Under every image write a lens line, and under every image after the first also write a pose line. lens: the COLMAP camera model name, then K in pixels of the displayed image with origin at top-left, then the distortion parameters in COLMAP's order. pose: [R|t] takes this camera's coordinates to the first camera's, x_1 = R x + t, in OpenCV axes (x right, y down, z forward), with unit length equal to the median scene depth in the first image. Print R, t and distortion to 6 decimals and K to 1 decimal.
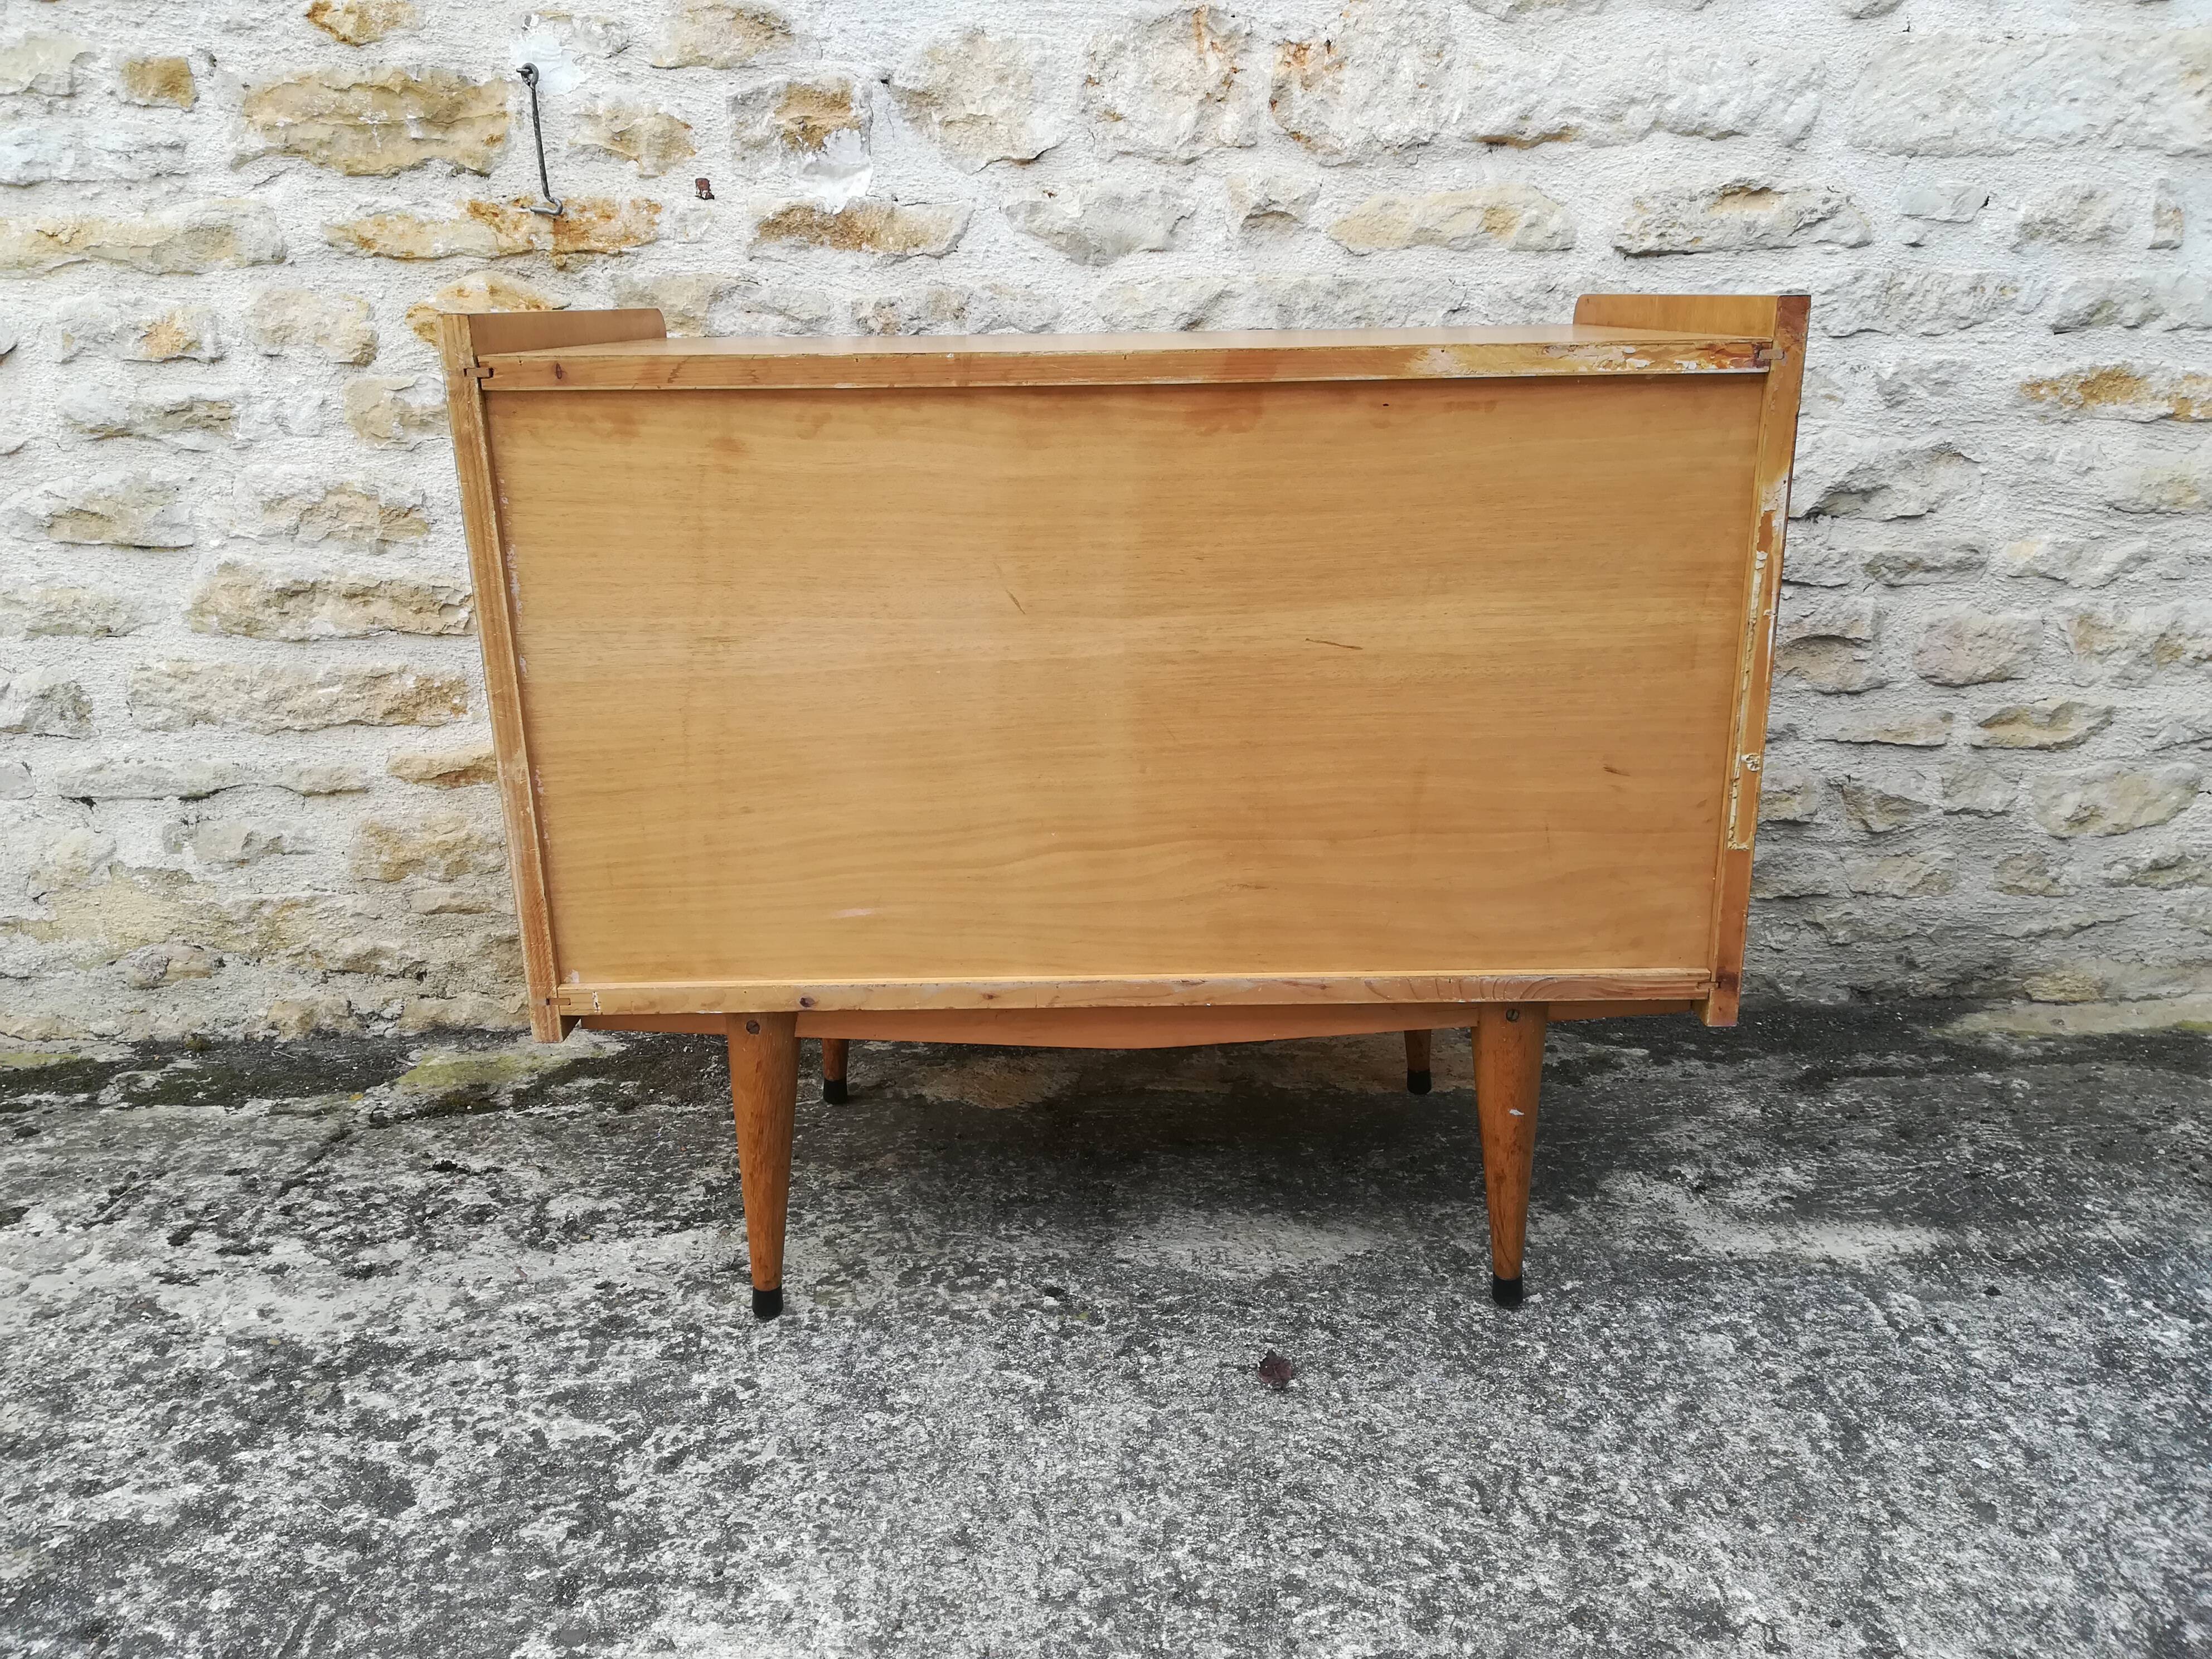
lens RADIAL K [[1711.3, 0, 1111.7], [0, 1711.3, 841.9], [0, 0, 1]] dist [0.052317, -0.075153]
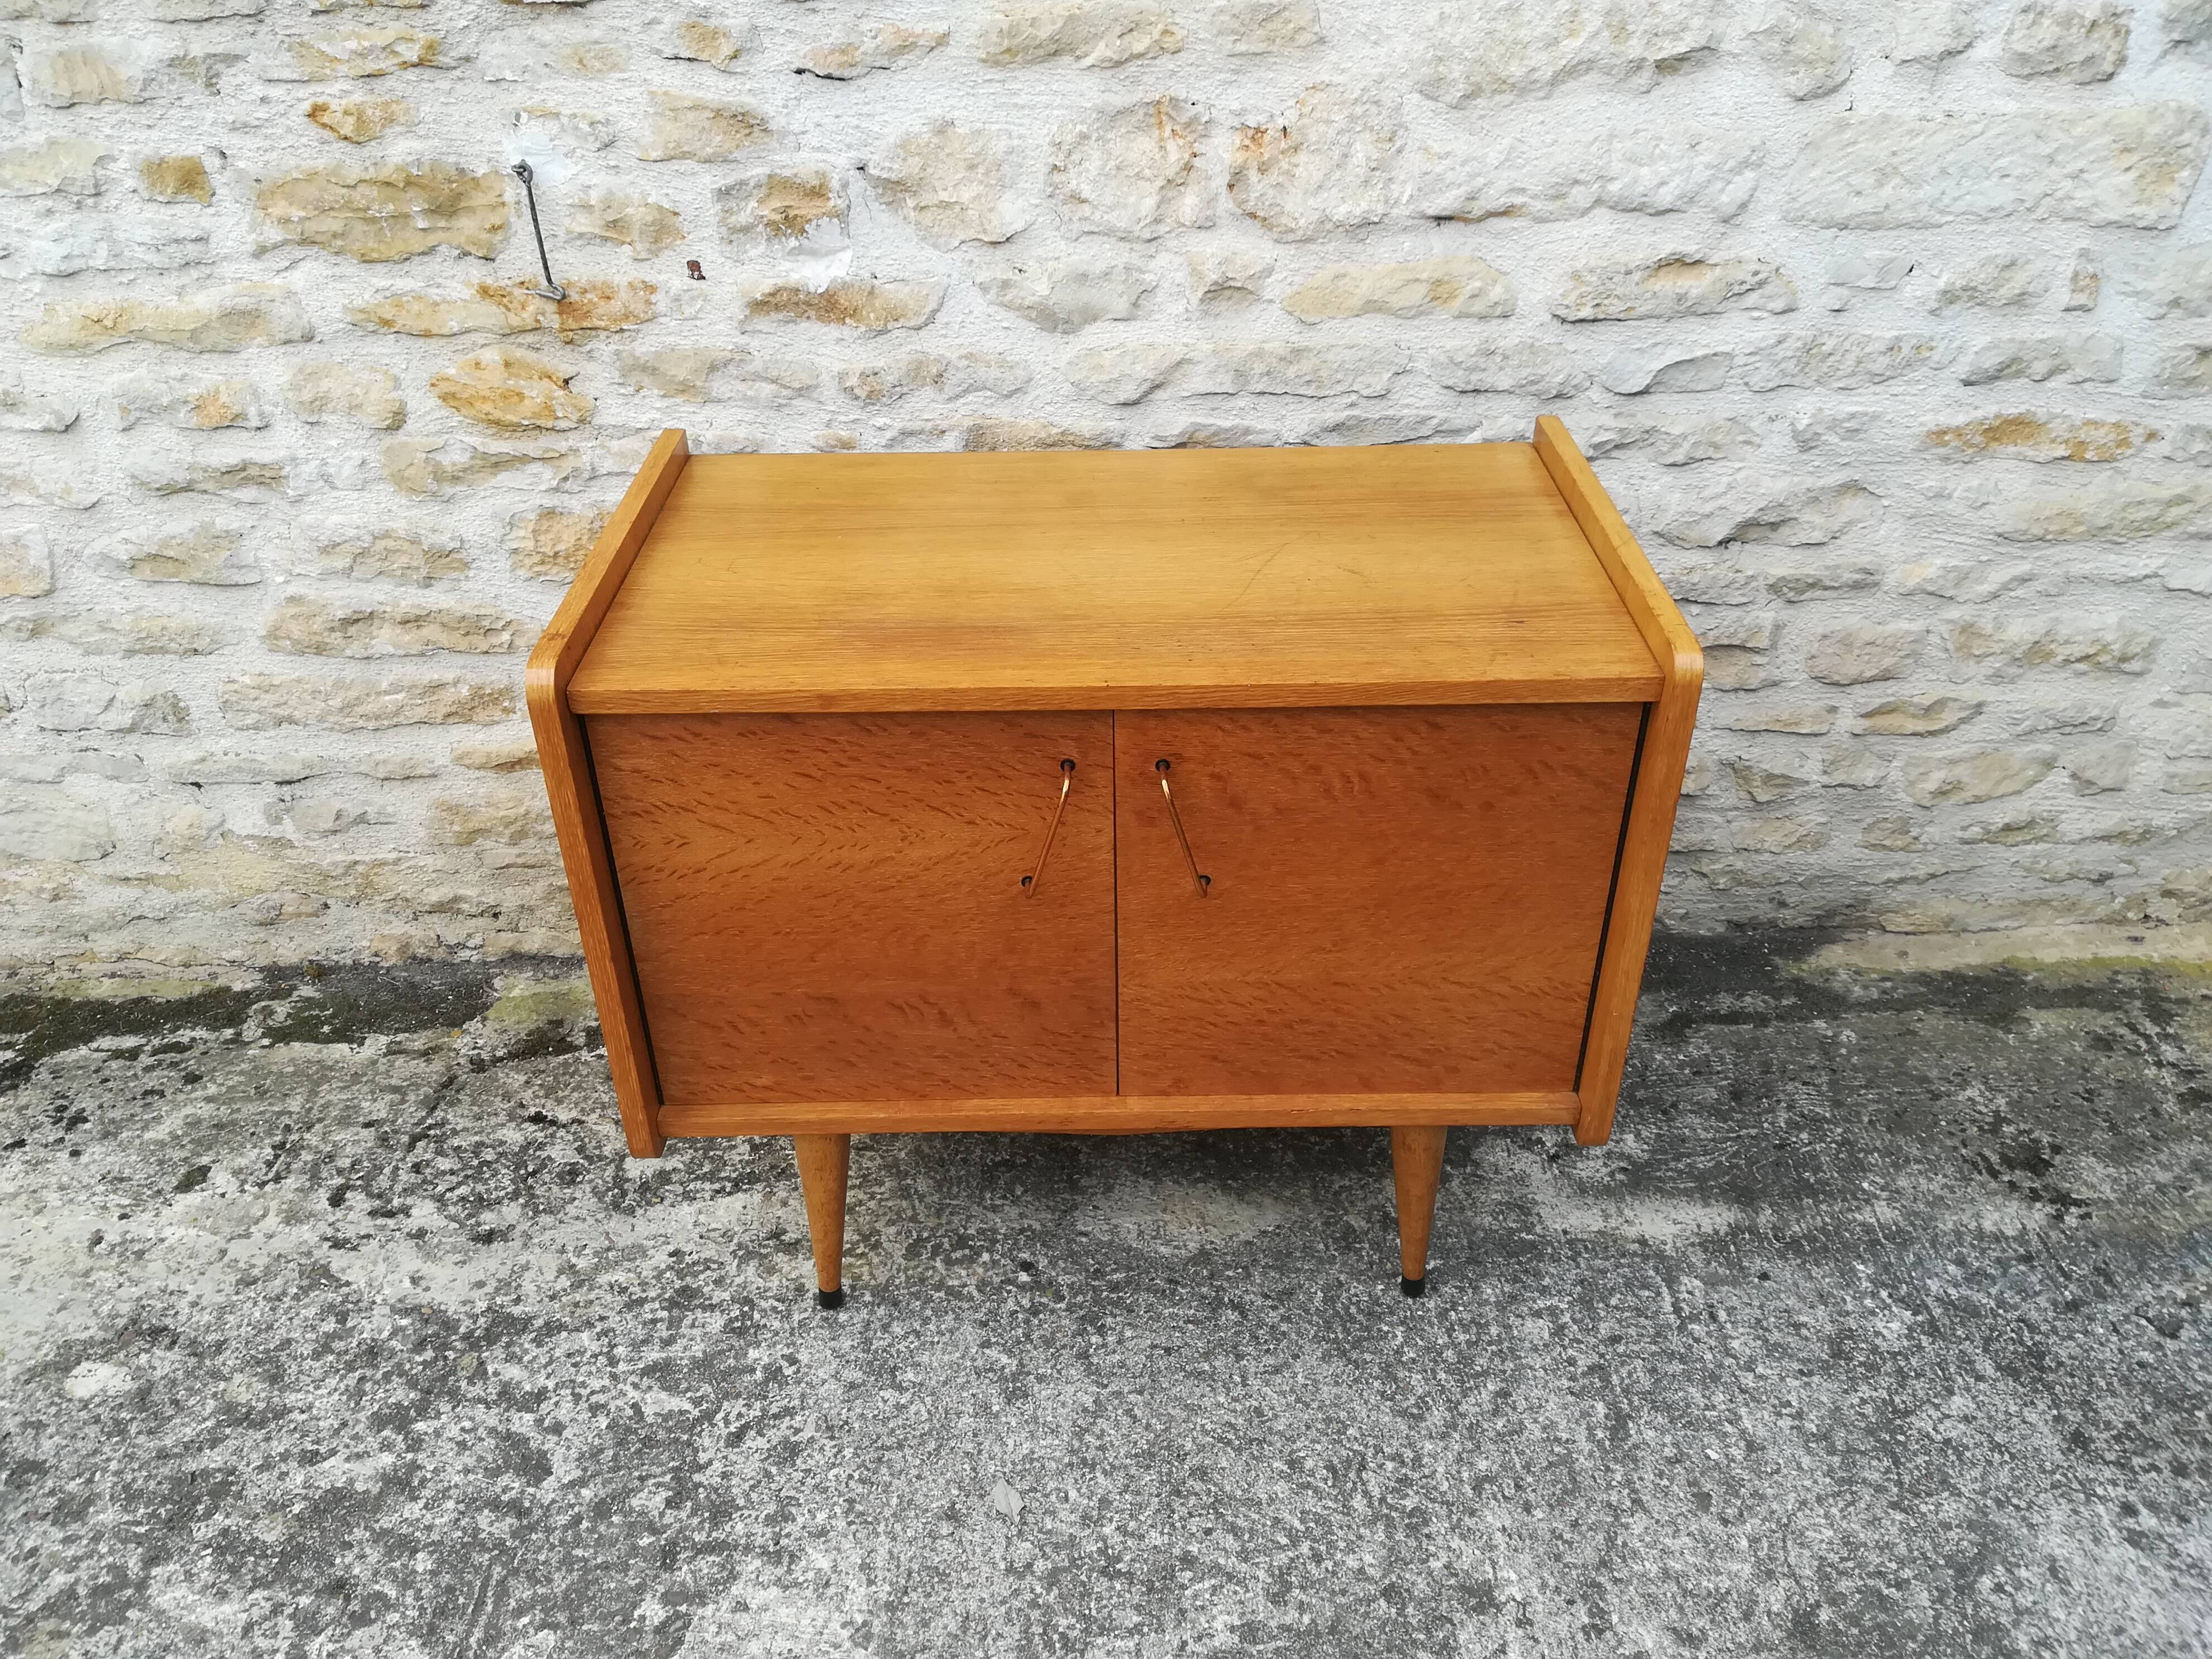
lens RADIAL K [[1711.3, 0, 1113.2], [0, 1711.3, 839.4], [0, 0, 1]] dist [0.052317, -0.075153]
pose [[0.999847, 0.006382, -0.016276, 0.044241], [-0.001651, 0.961295, 0.275516, -0.354550], [0.017404, -0.275447, 0.961159, -0.123856]]
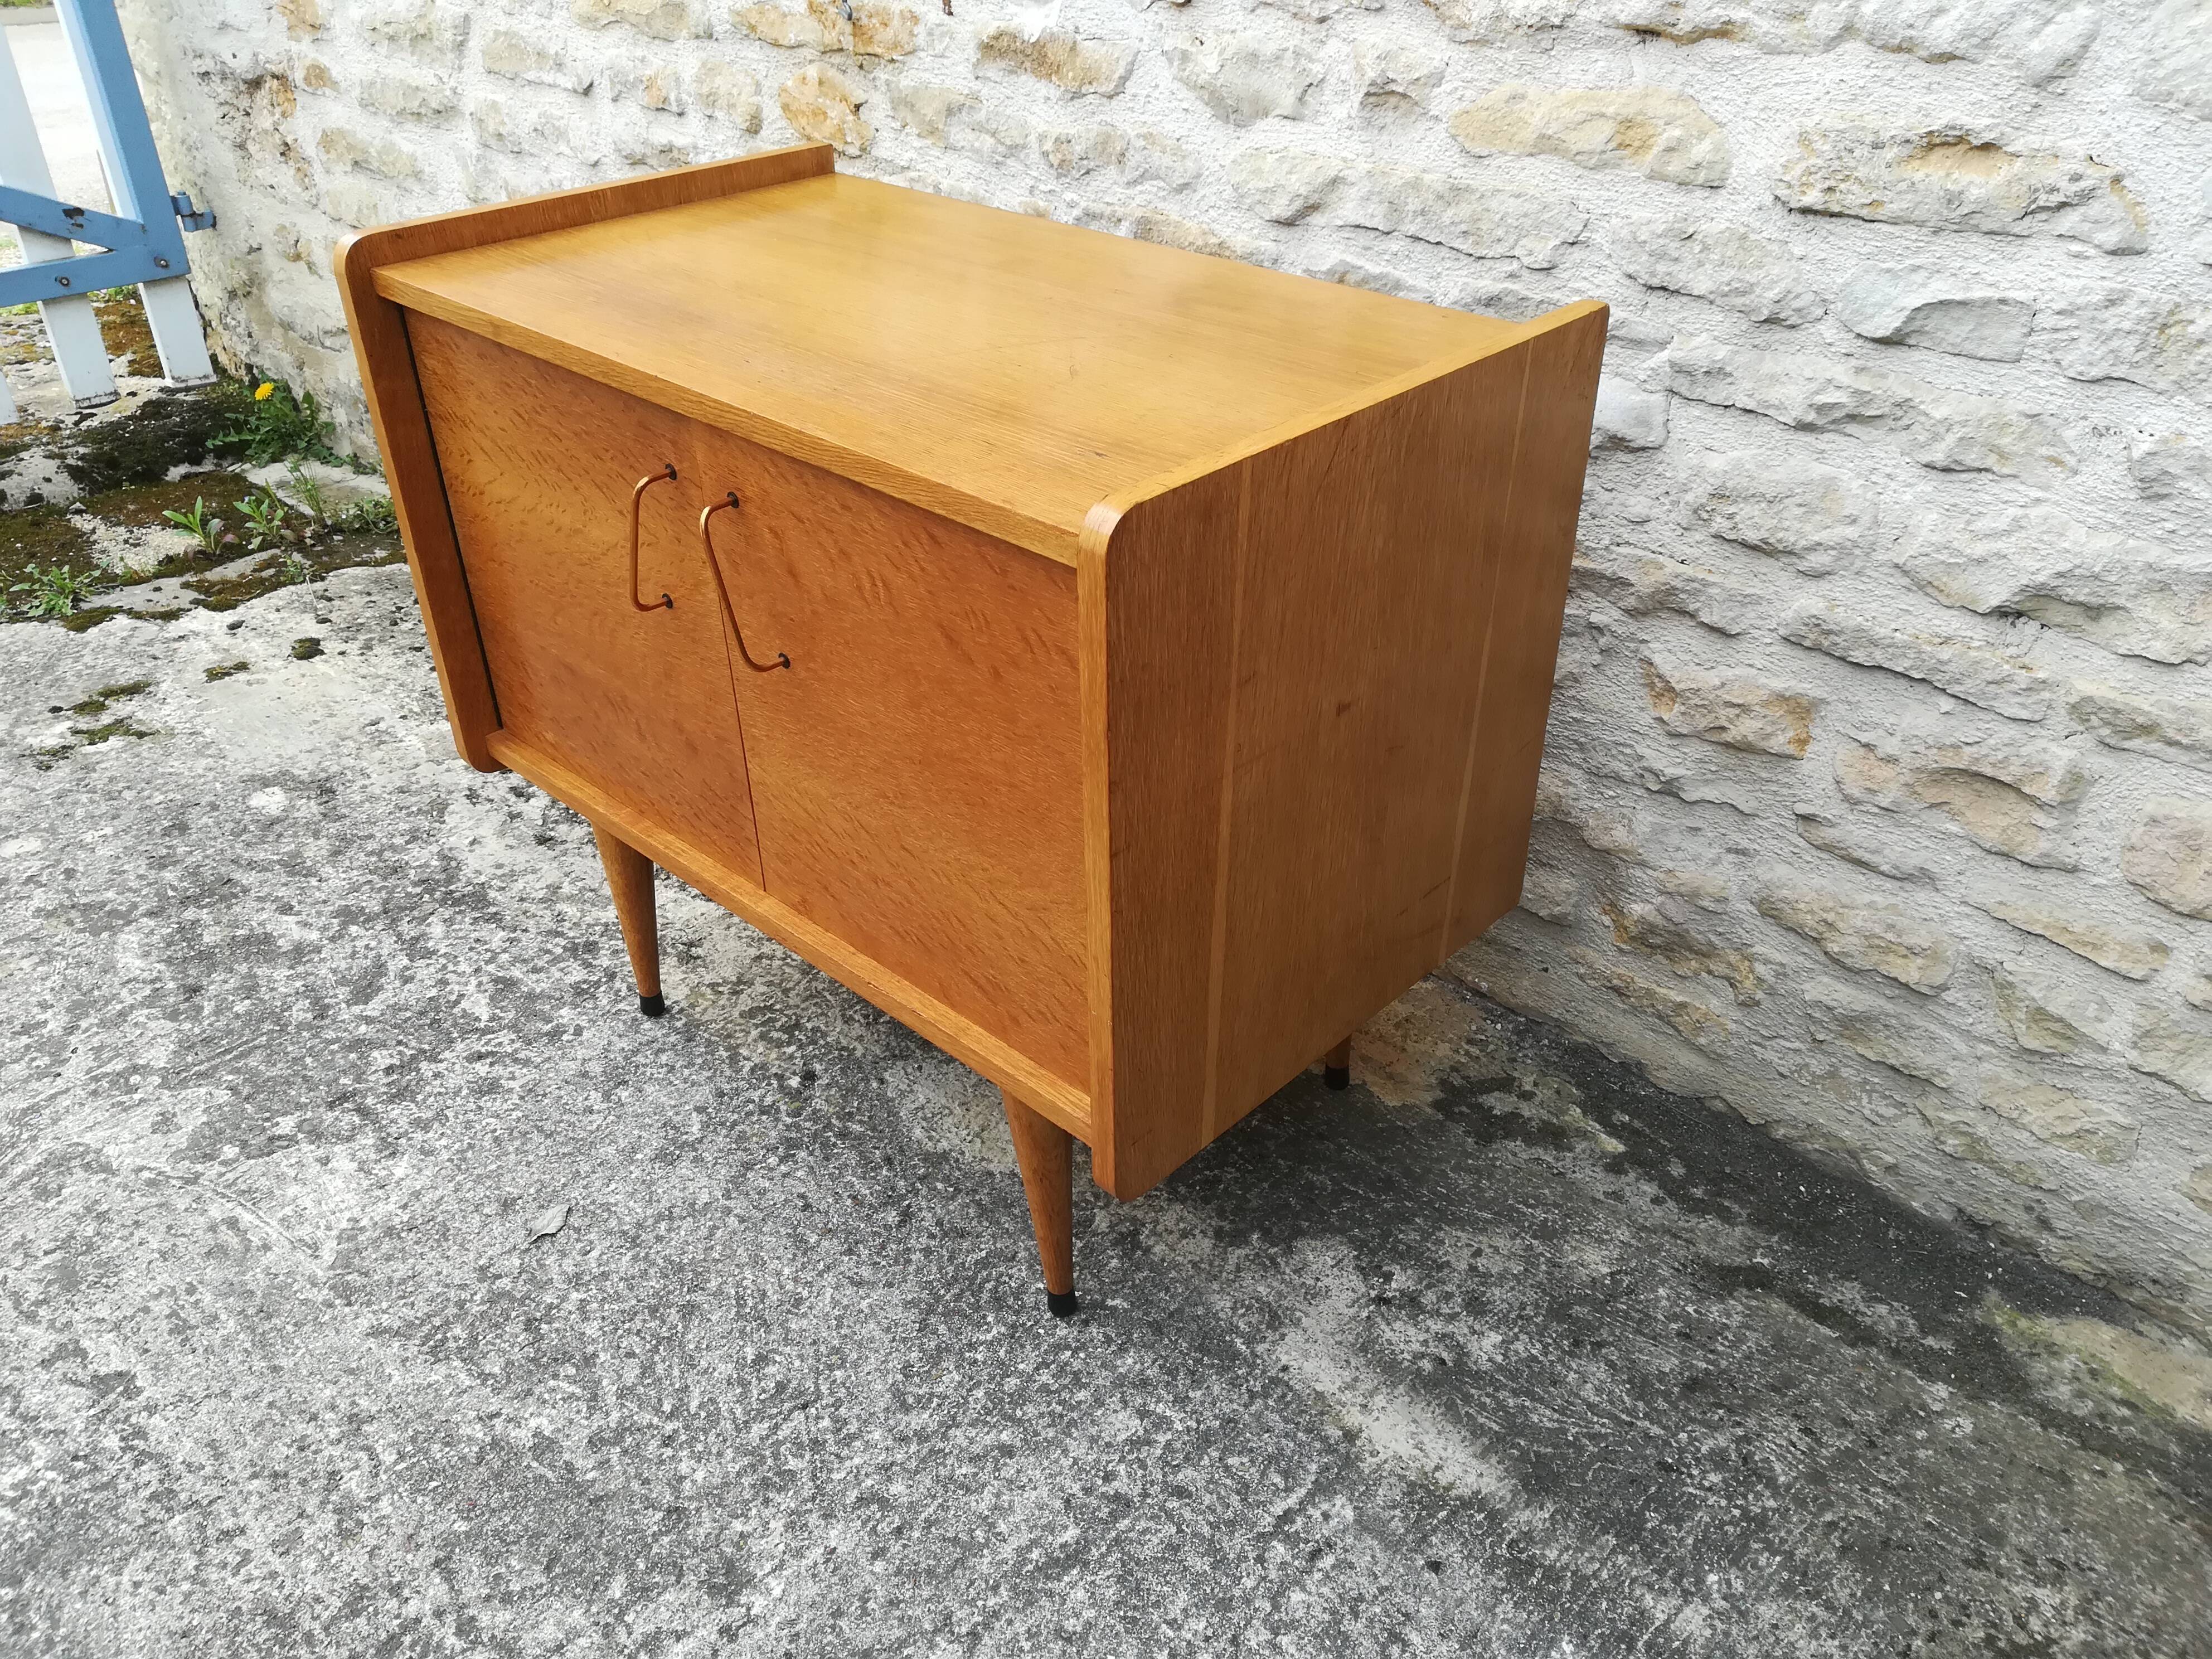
lens RADIAL K [[1711.3, 0, 1114.8], [0, 1711.3, 842.1], [0, 0, 1]] dist [0.052317, -0.075153]
pose [[0.707367, 0.382908, -0.594150, 0.693100], [-0.207722, 0.916057, 0.343062, -0.310973], [0.675636, -0.119253, 0.727526, 0.259431]]
